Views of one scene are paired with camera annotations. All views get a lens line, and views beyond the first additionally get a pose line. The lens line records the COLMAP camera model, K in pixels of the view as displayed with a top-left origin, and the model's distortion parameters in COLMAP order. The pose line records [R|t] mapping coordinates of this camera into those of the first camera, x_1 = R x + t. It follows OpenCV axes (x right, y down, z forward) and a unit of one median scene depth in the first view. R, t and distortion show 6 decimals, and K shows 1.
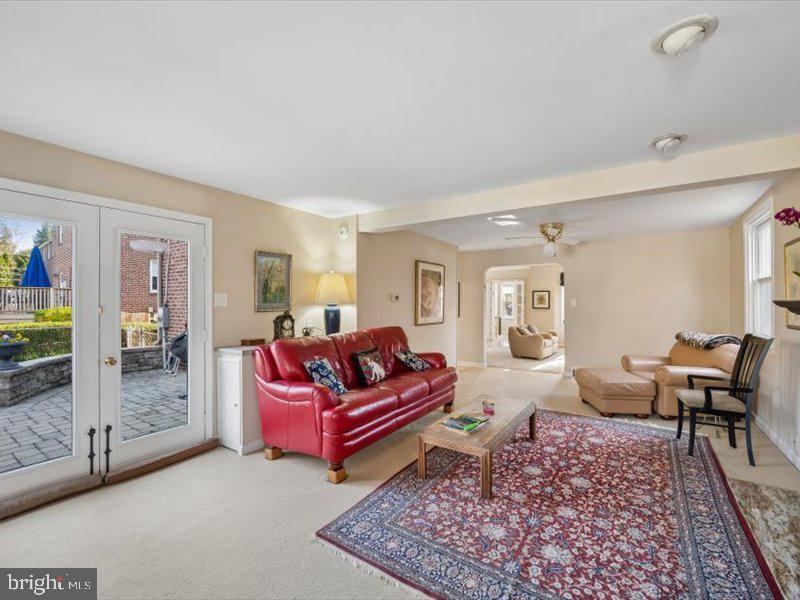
lens RADIAL K [[359.5, 0, 388.3], [0, 359.5, 303.0], [0, 0, 1]] dist [0.003539, -0.001773]
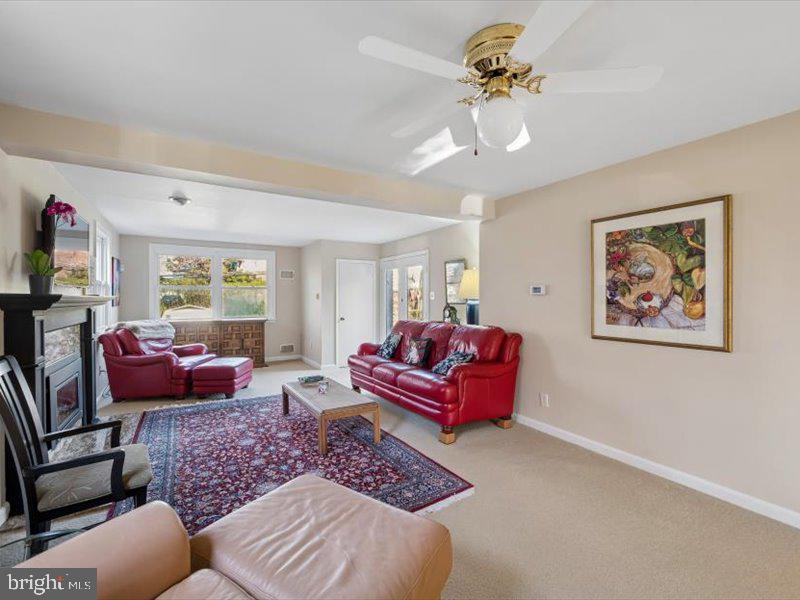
lens RADIAL K [[359.5, 0, 402.4], [0, 359.5, 299.7], [0, 0, 1]] dist [0.003539, -0.001773]
pose [[-0.391938, 0.002927, -0.919987, 1.378929], [0.000060, 0.999995, 0.003156, 0.006737], [0.919992, 0.001182, -0.391936, 1.865626]]
